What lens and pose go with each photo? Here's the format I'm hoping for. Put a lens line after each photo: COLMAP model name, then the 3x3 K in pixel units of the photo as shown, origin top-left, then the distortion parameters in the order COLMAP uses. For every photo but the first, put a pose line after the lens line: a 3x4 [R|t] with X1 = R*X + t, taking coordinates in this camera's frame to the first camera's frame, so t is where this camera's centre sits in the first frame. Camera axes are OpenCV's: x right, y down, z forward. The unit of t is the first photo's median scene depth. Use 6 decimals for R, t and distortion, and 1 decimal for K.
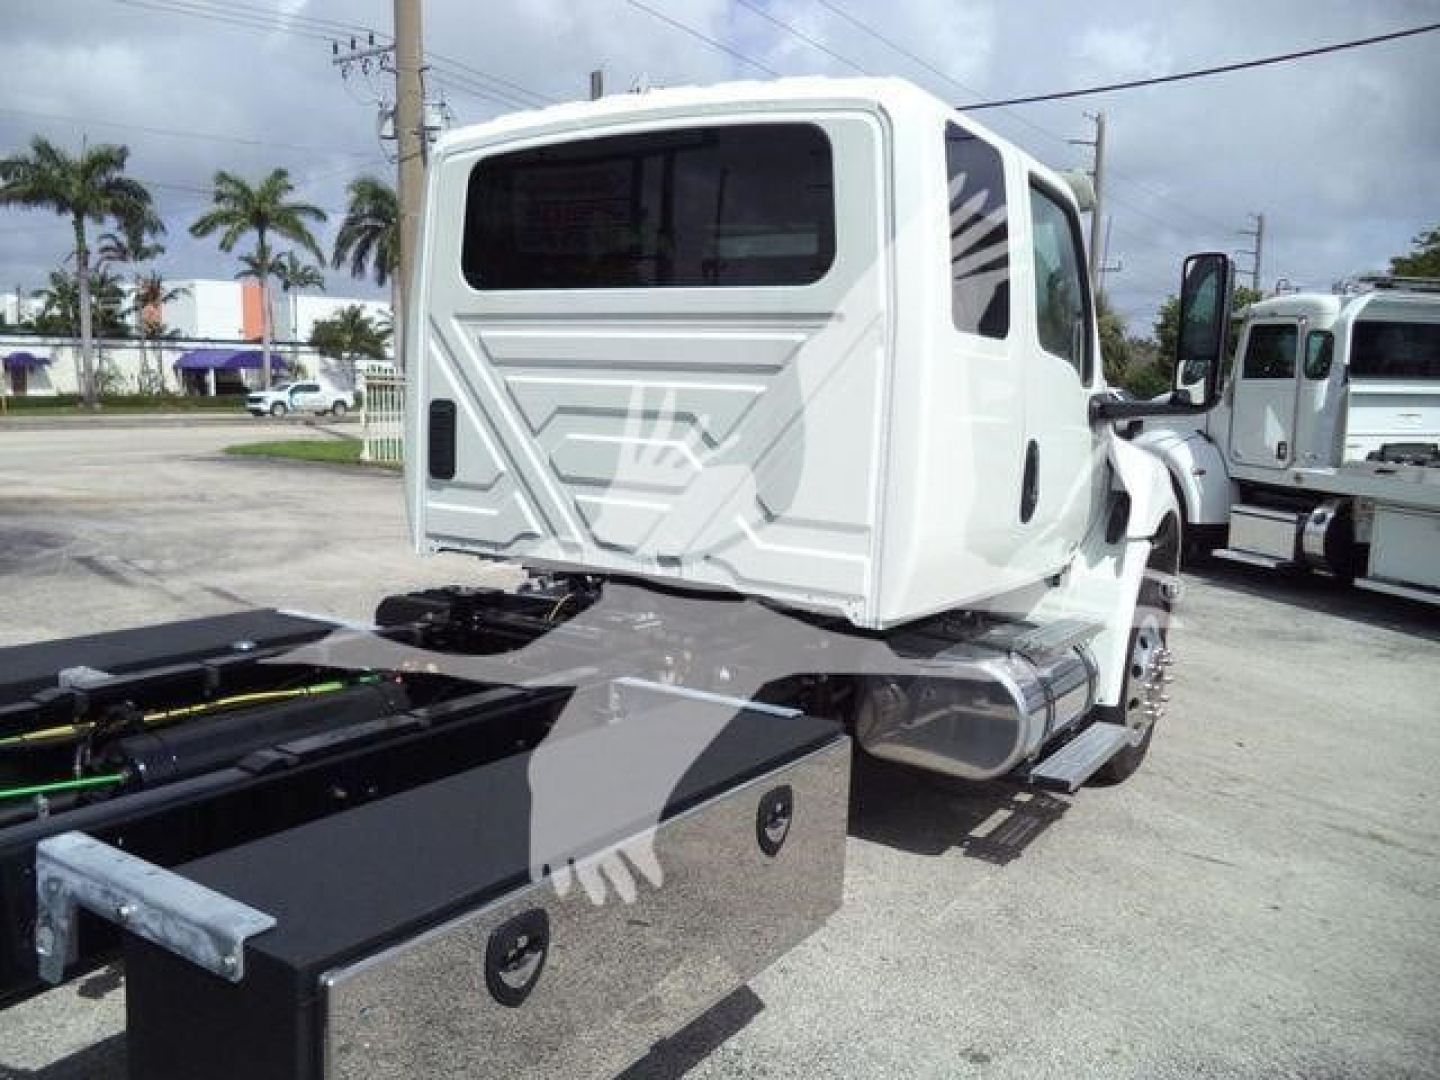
lens RADIAL K [[1175.4, 0, 727.0], [0, 1175.4, 550.6], [0, 0, 1]] dist [-0.051635, 0.014077]
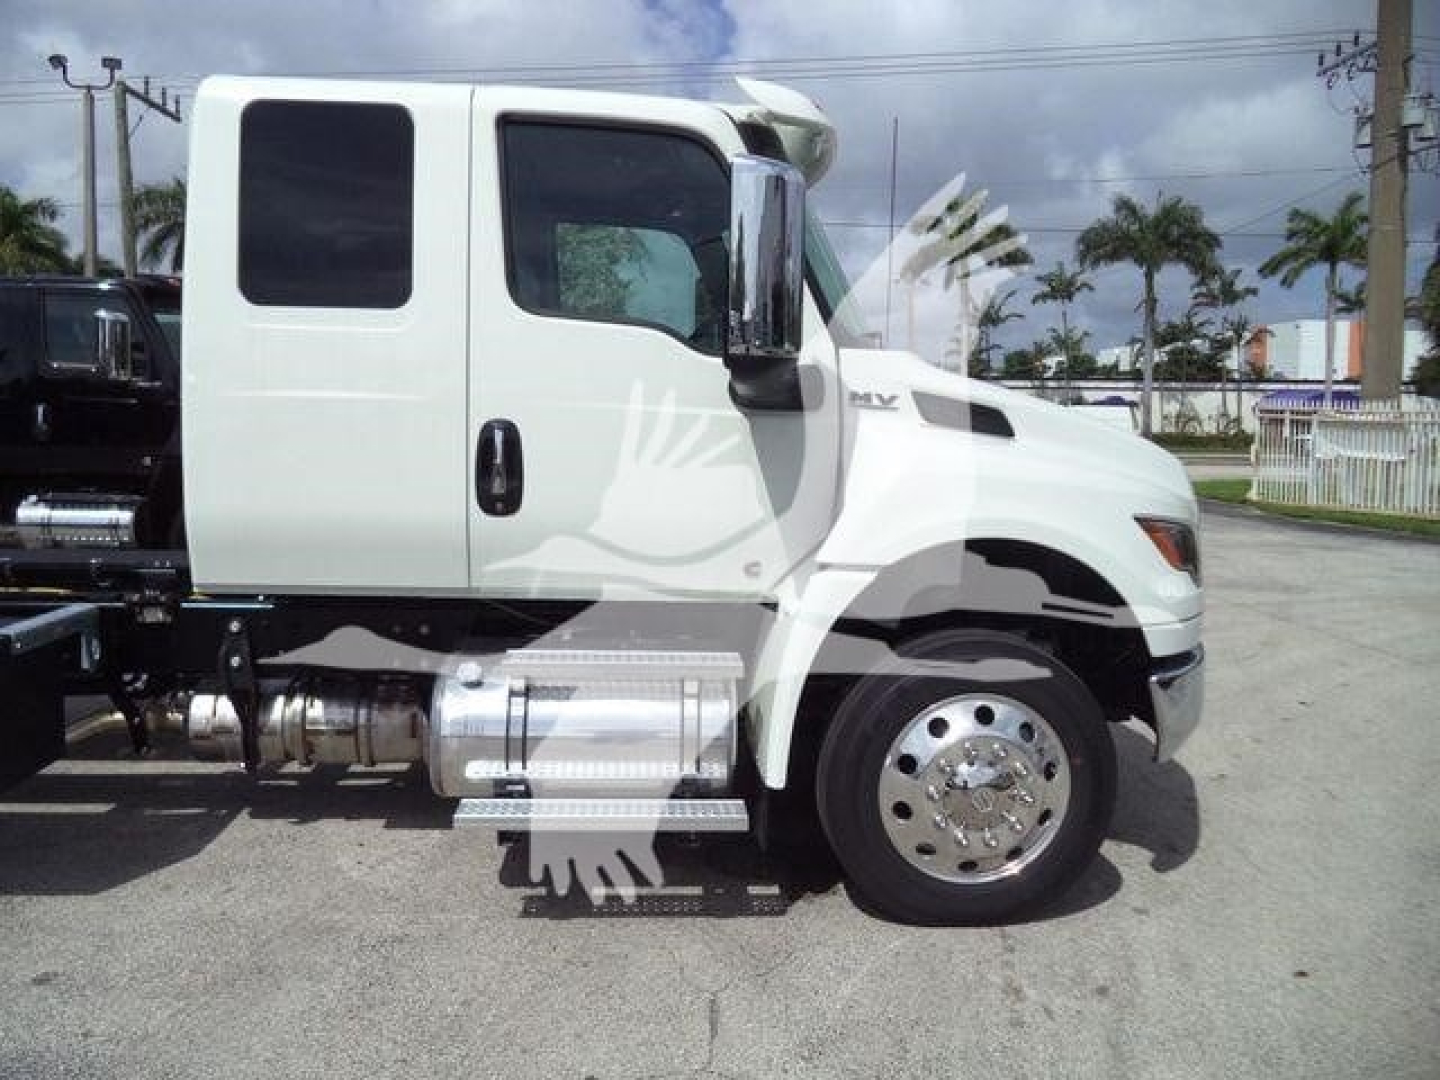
lens RADIAL K [[1175.4, 0, 705.9], [0, 1175.4, 558.5], [0, 0, 1]] dist [-0.051635, 0.014077]
pose [[0.599732, 0.076634, -0.796523, 0.156460], [-0.101026, 0.994690, 0.019634, -0.003607], [0.793798, 0.068694, 0.604290, 0.091381]]
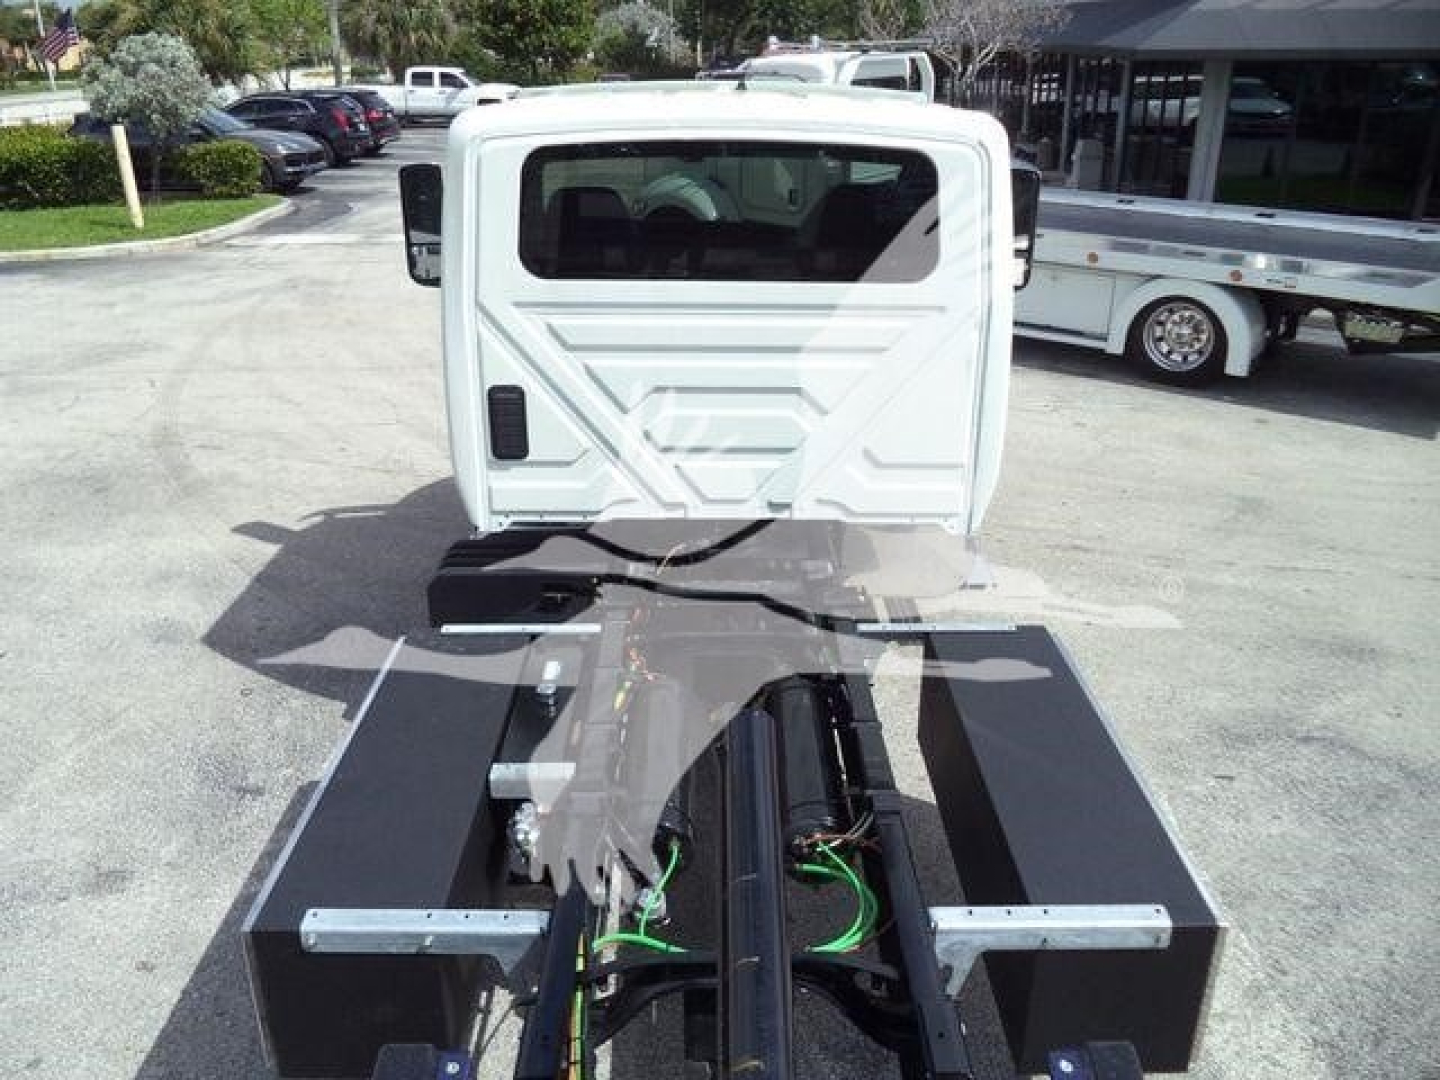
lens RADIAL K [[1175.4, 0, 724.8], [0, 1175.4, 549.1], [0, 0, 1]] dist [-0.051635, 0.014077]
pose [[0.829013, -0.249280, 0.500596, -0.098131], [0.100751, 0.947084, 0.304765, -0.044529], [-0.550078, -0.202219, 0.810260, 0.006023]]
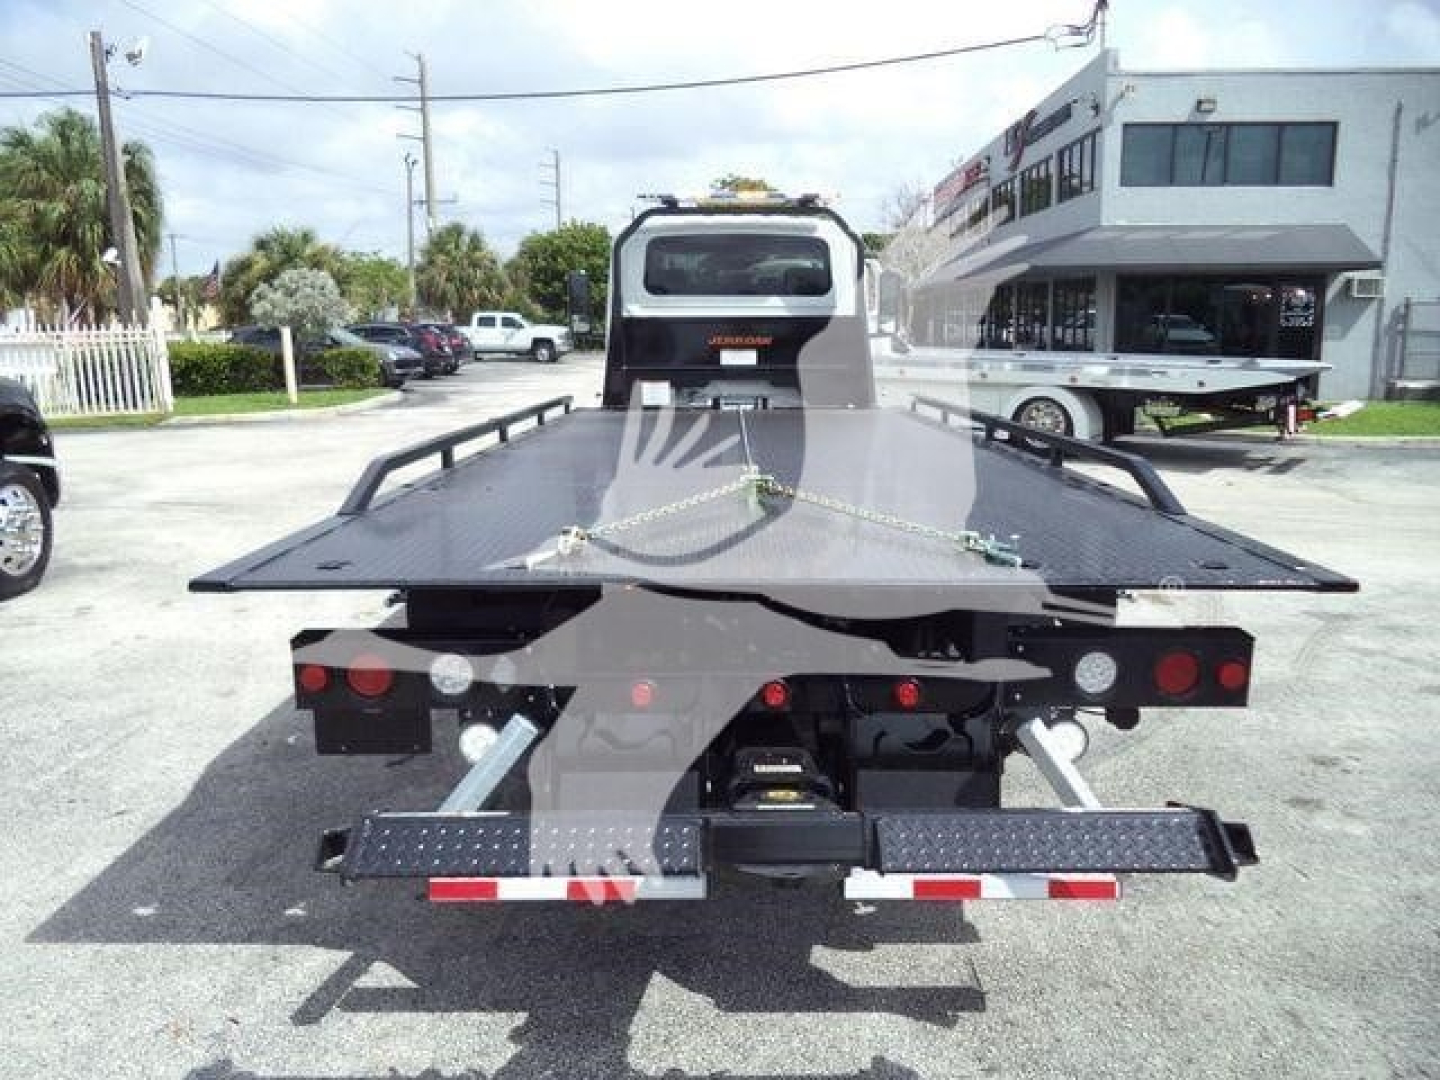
lens RADIAL K [[1175.4, 0, 723.8], [0, 1175.4, 542.9], [0, 0, 1]] dist [-0.051635, 0.014077]
pose [[0.836568, -0.137398, 0.530354, -0.204475], [0.107189, 0.990381, 0.087500, 0.010134], [-0.537275, -0.016352, 0.843249, -0.147253]]
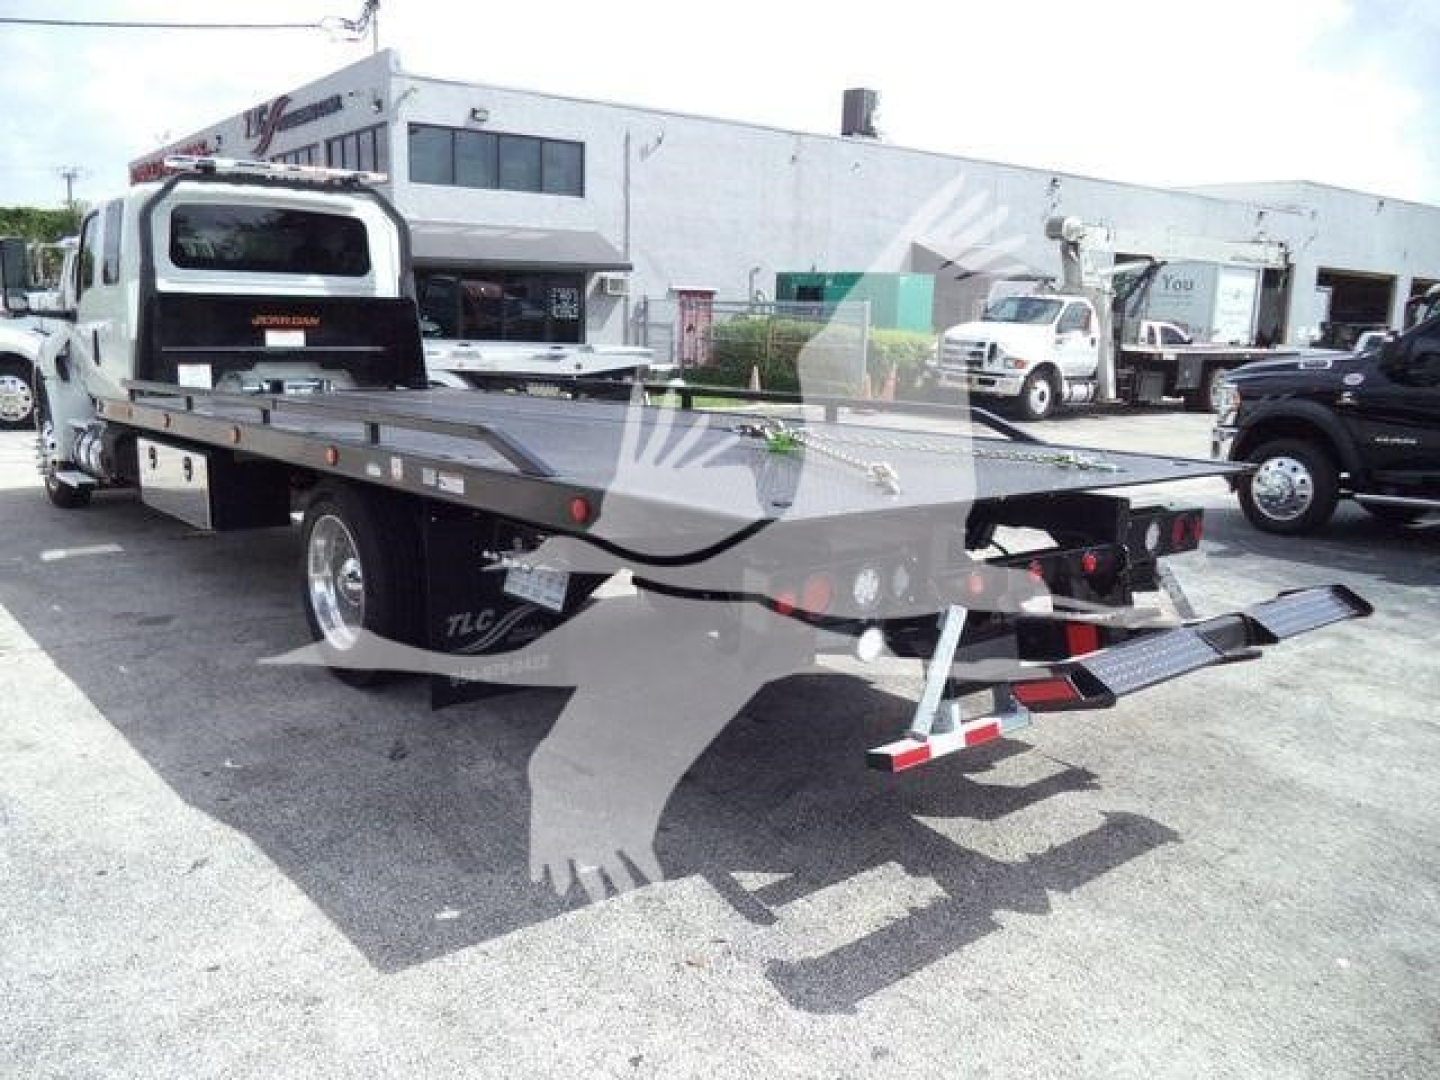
lens RADIAL K [[1175.4, 0, 724.7], [0, 1175.4, 531.1], [0, 0, 1]] dist [-0.051635, 0.014077]
pose [[0.290648, -0.192999, 0.937163, -0.289322], [0.116520, 0.979296, 0.165539, 0.000194], [-0.949709, 0.061084, 0.307119, -0.073460]]
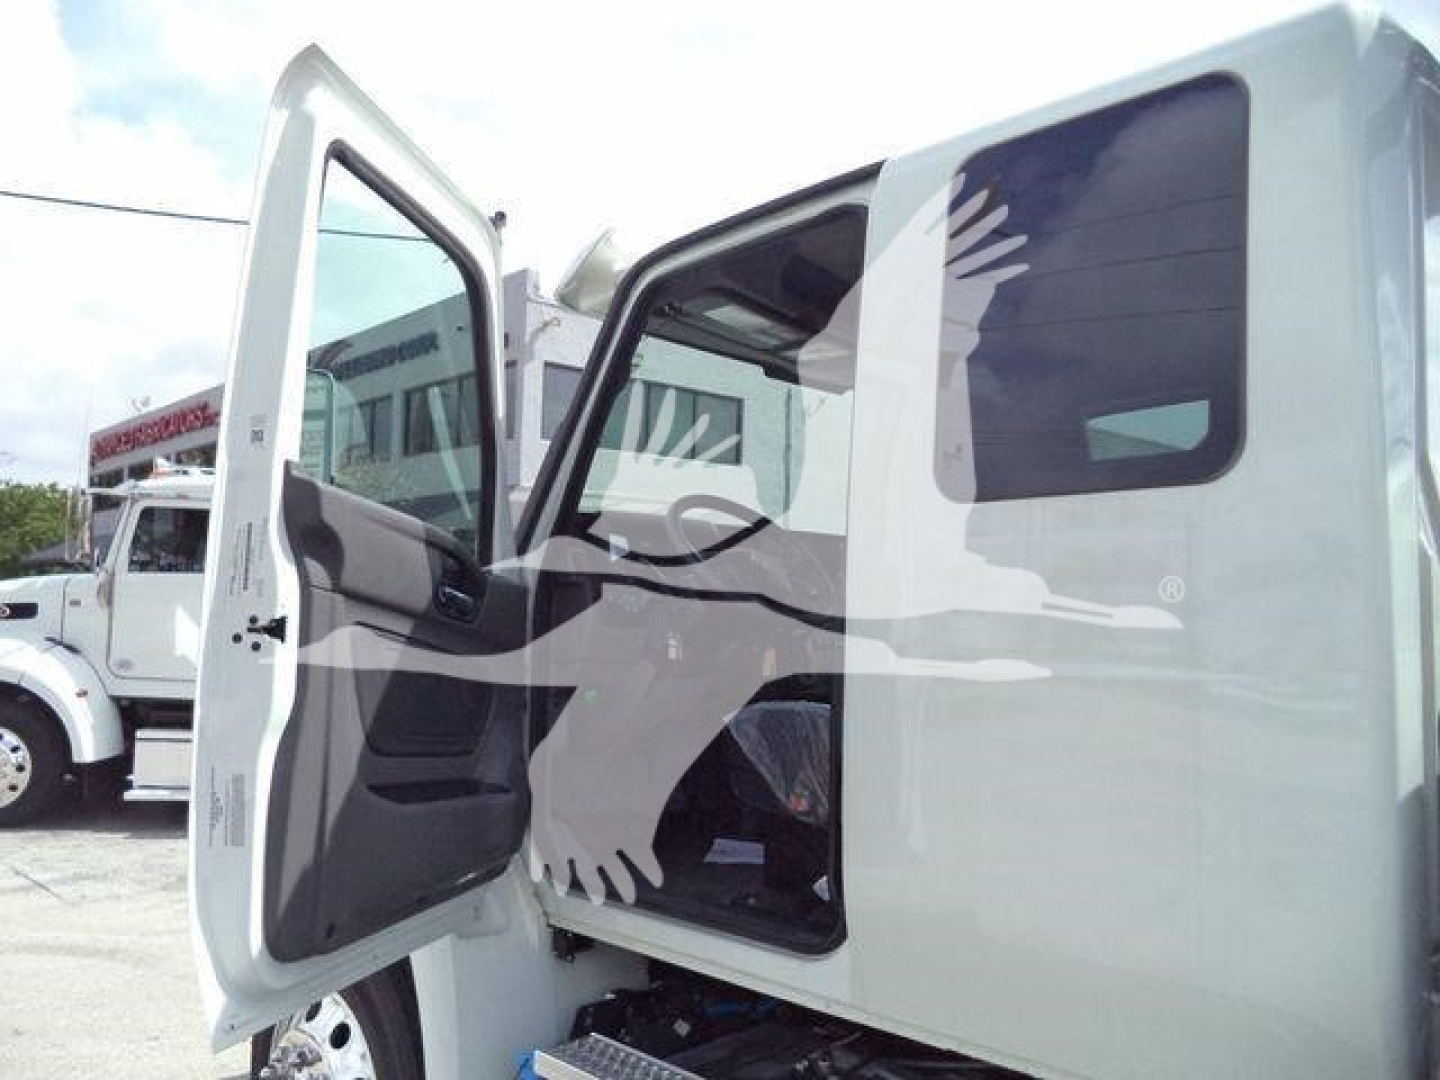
lens RADIAL K [[1175.4, 0, 715.1], [0, 1175.4, 522.0], [0, 0, 1]] dist [-0.051635, 0.014077]
pose [[0.218627, 0.055922, 0.974205, -0.101324], [0.116869, 0.989670, -0.083037, -0.027680], [-0.968785, 0.132008, 0.209833, 0.176700]]
